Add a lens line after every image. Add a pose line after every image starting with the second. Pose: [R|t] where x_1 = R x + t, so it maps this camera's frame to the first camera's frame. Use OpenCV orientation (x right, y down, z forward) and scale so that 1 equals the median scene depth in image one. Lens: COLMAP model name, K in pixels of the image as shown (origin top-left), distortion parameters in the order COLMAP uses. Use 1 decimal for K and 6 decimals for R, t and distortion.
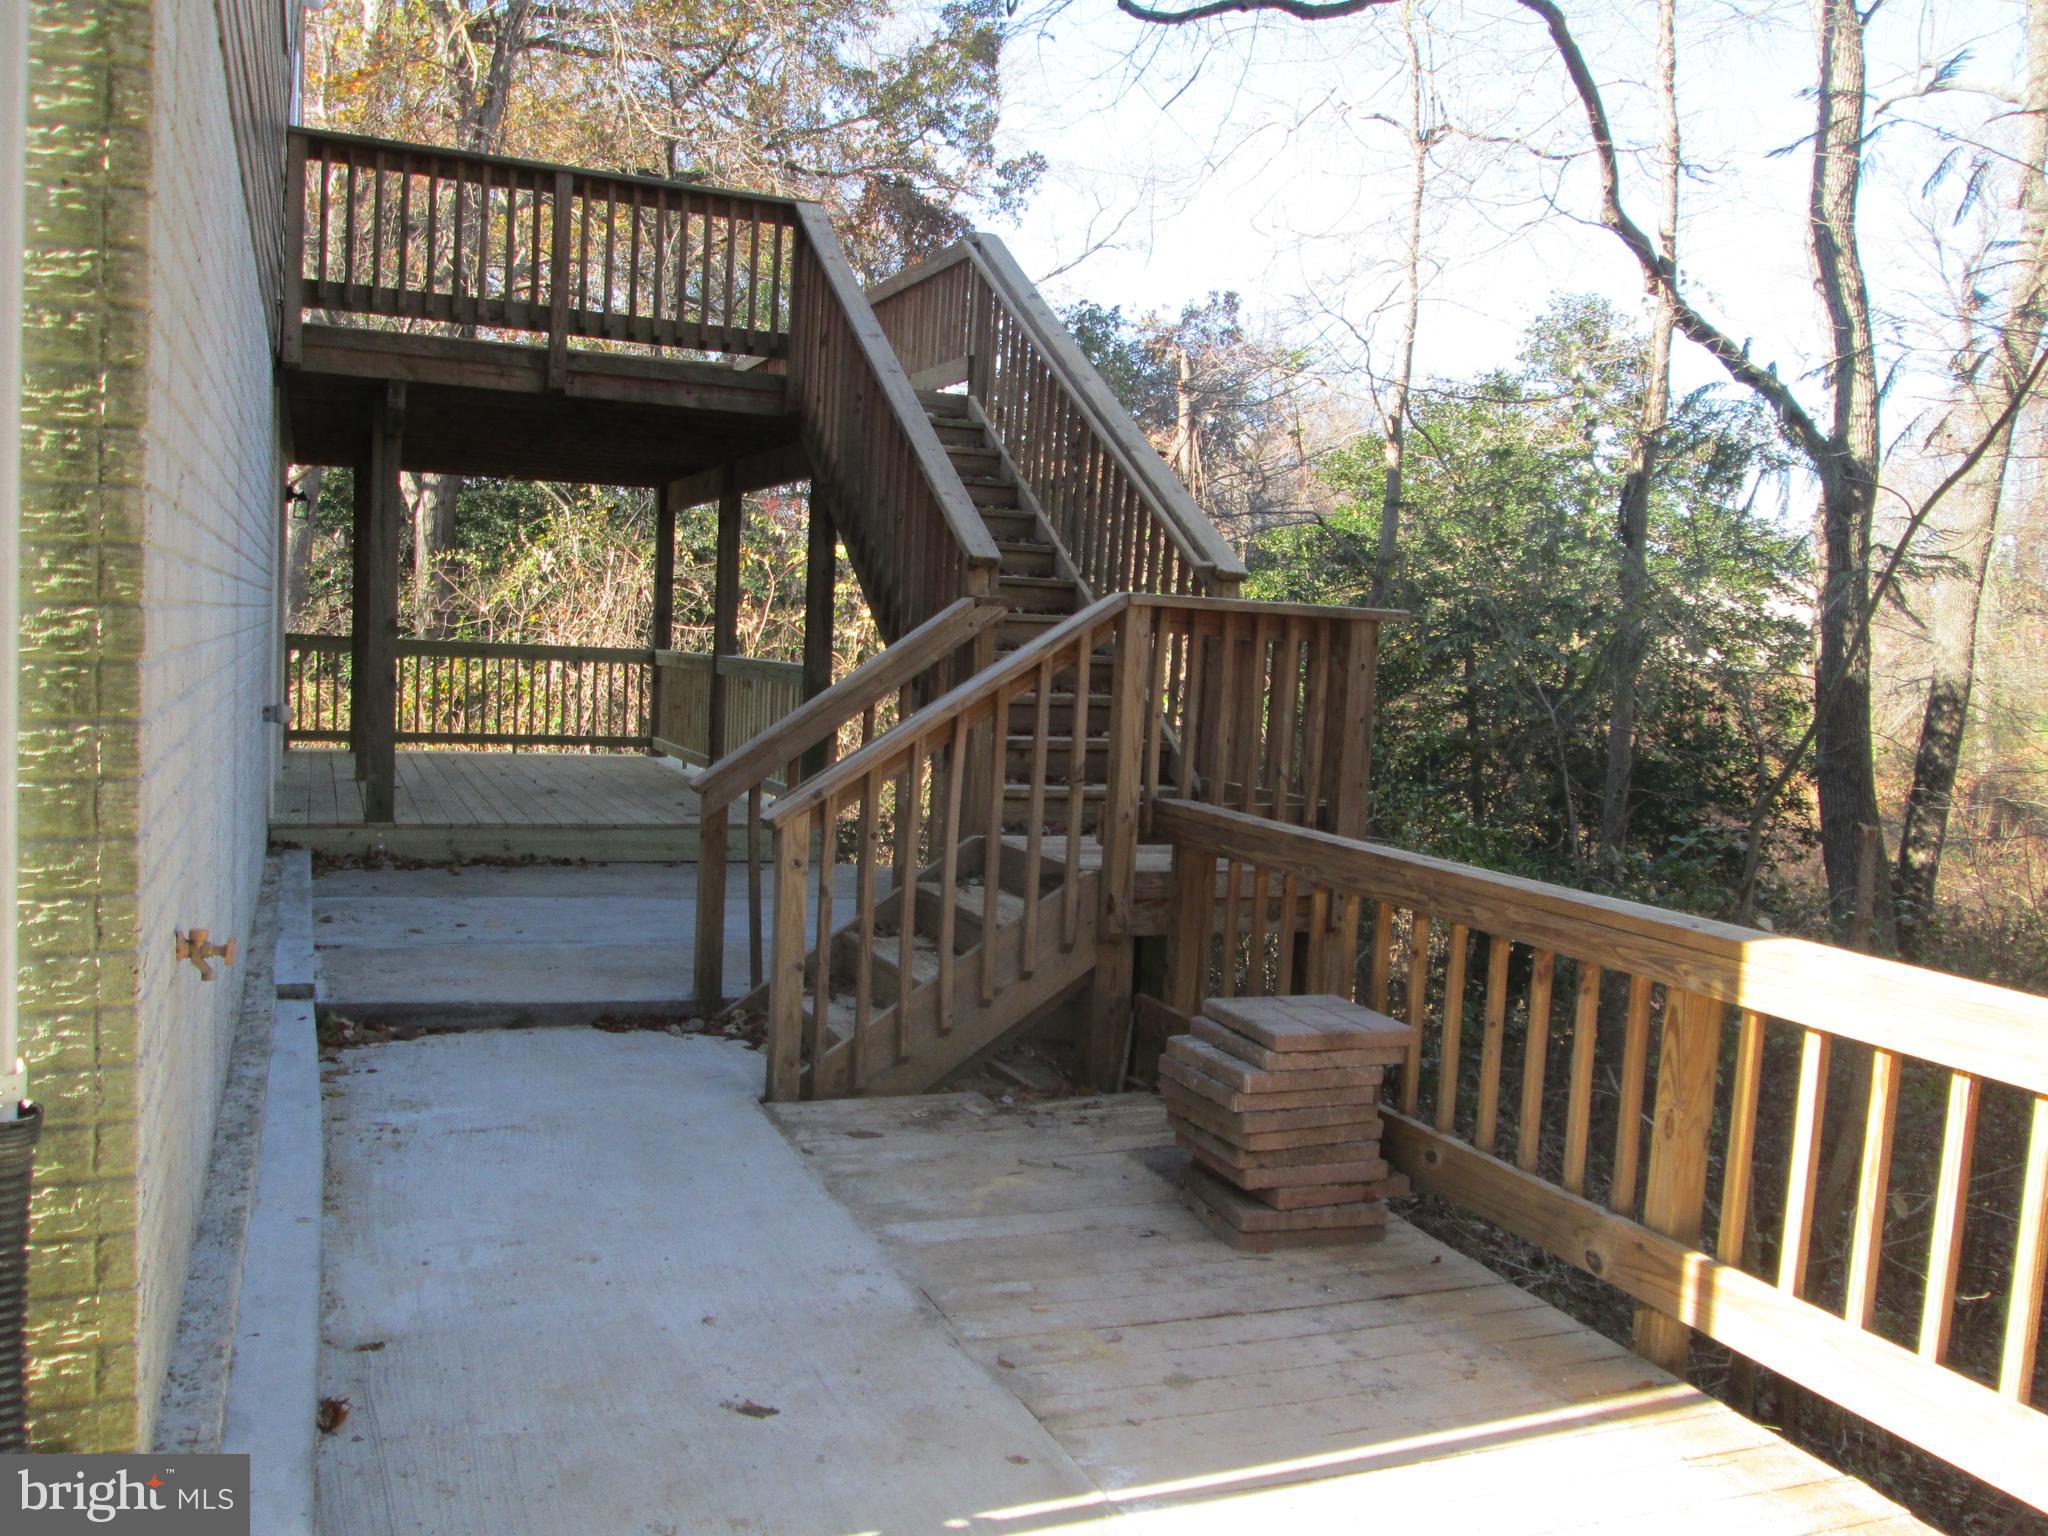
lens RADIAL K [[1709.5, 0, 1024.0], [0, 1709.5, 768.0], [0, 0, 1]] dist [-0.030549, 0.007767]
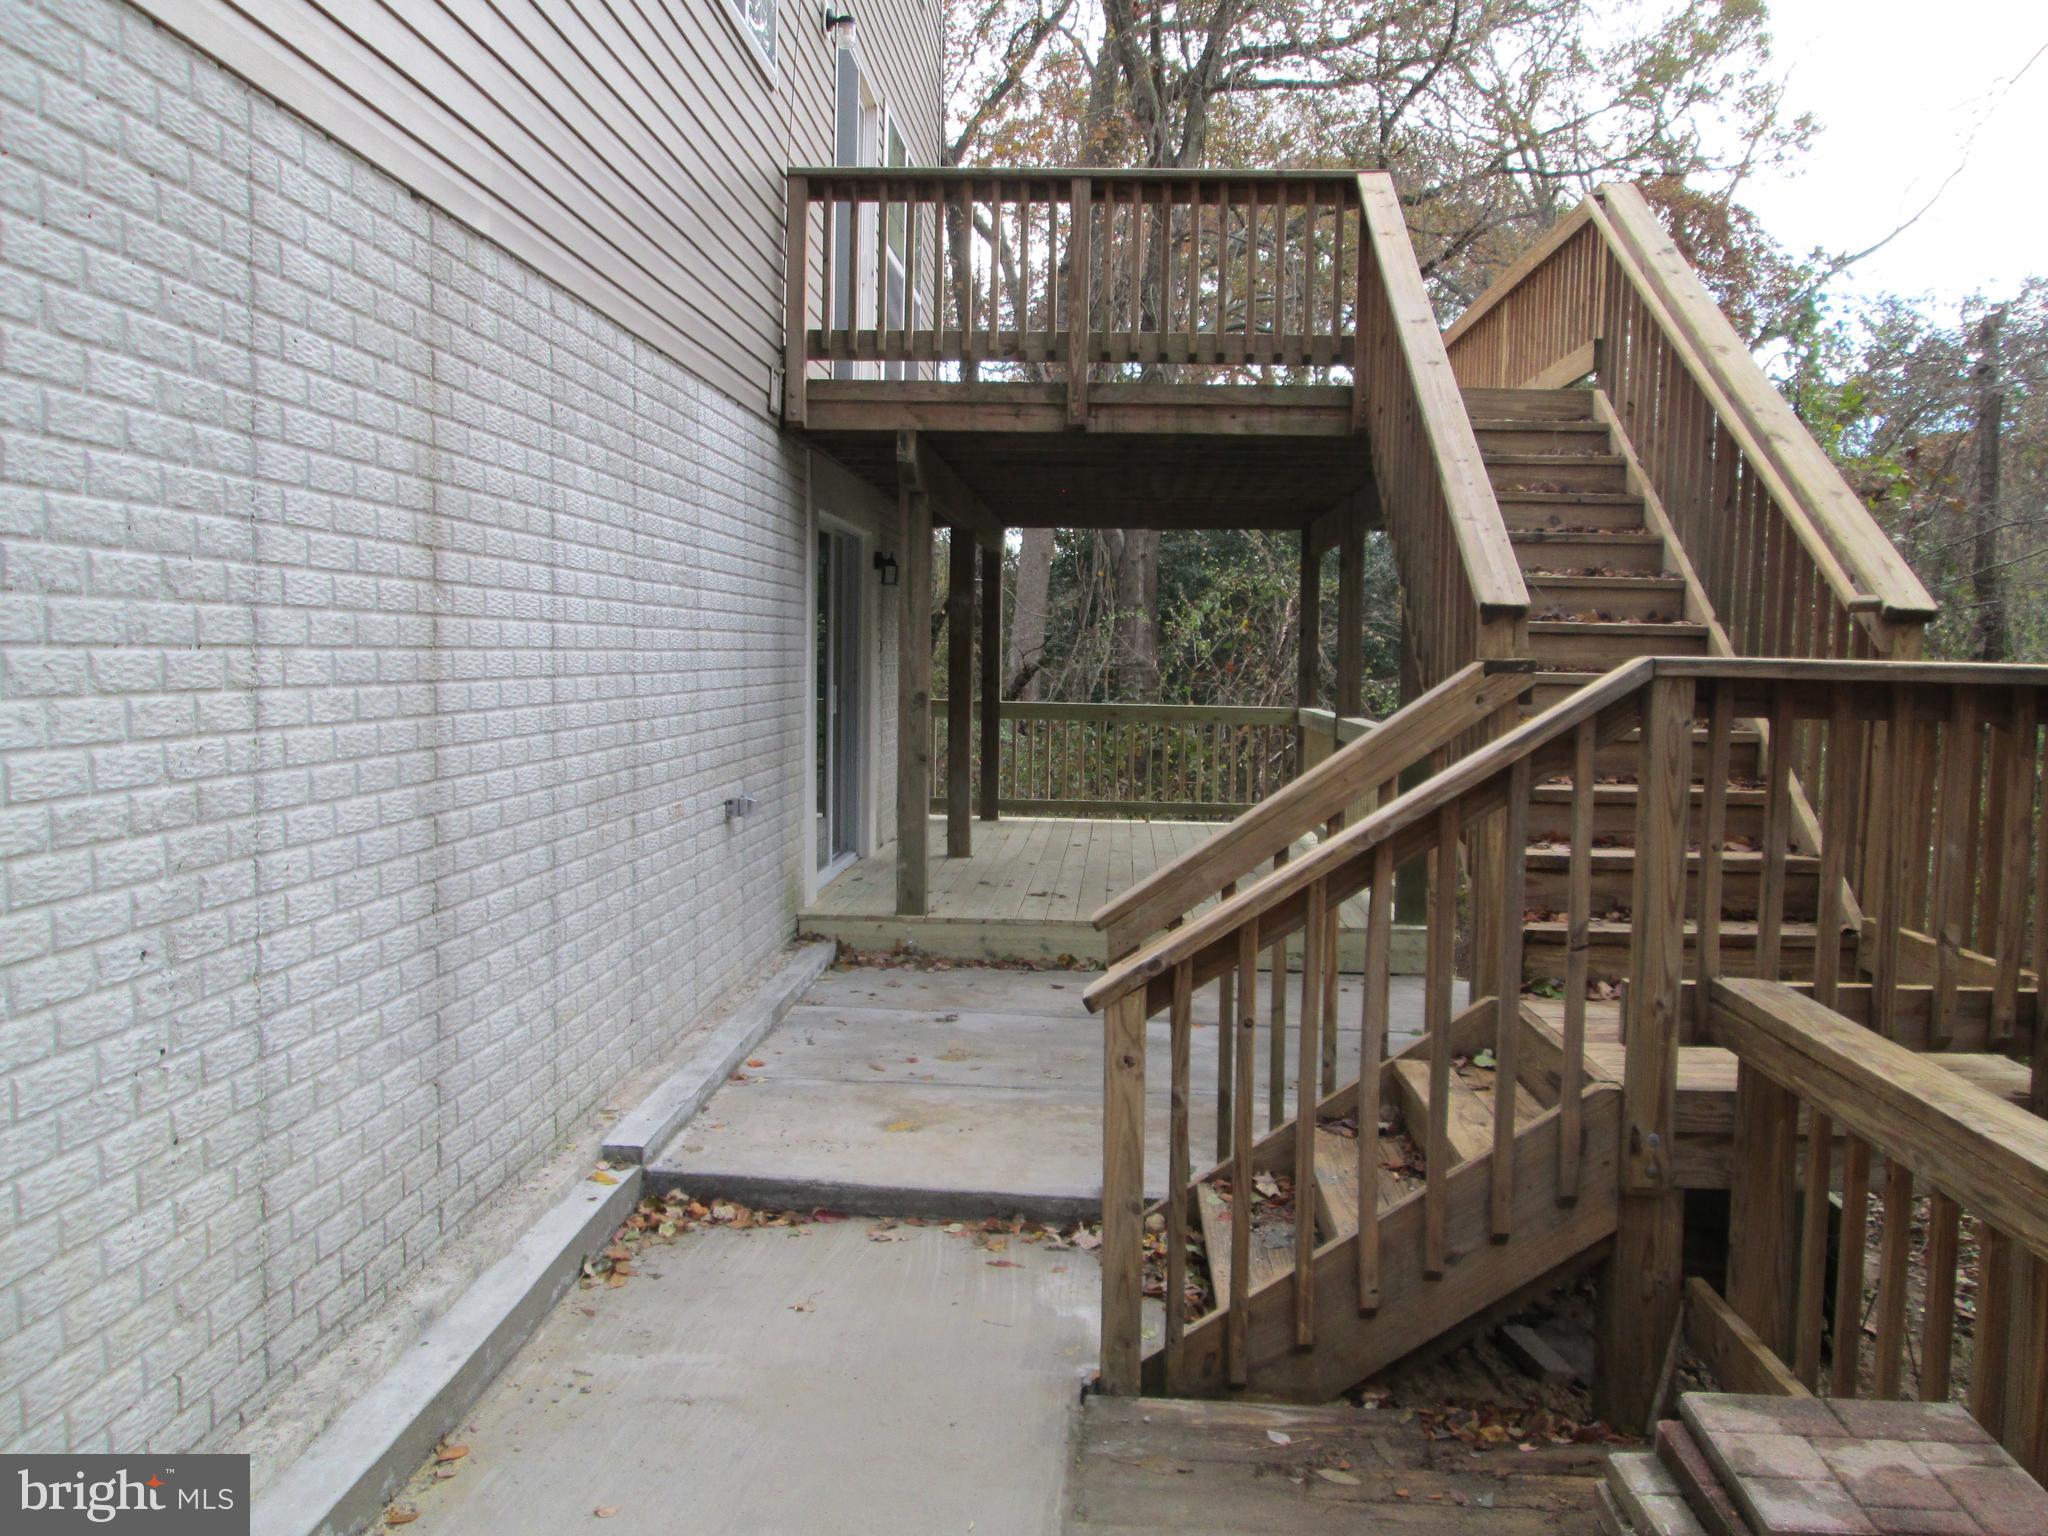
lens RADIAL K [[1709.5, 0, 1024.0], [0, 1709.5, 768.0], [0, 0, 1]] dist [-0.030549, 0.007767]
pose [[0.900786, -0.002702, -0.434255, 0.088208], [-0.007070, 0.999757, -0.020886, -0.033304], [0.434206, 0.021884, 0.900548, 0.232486]]
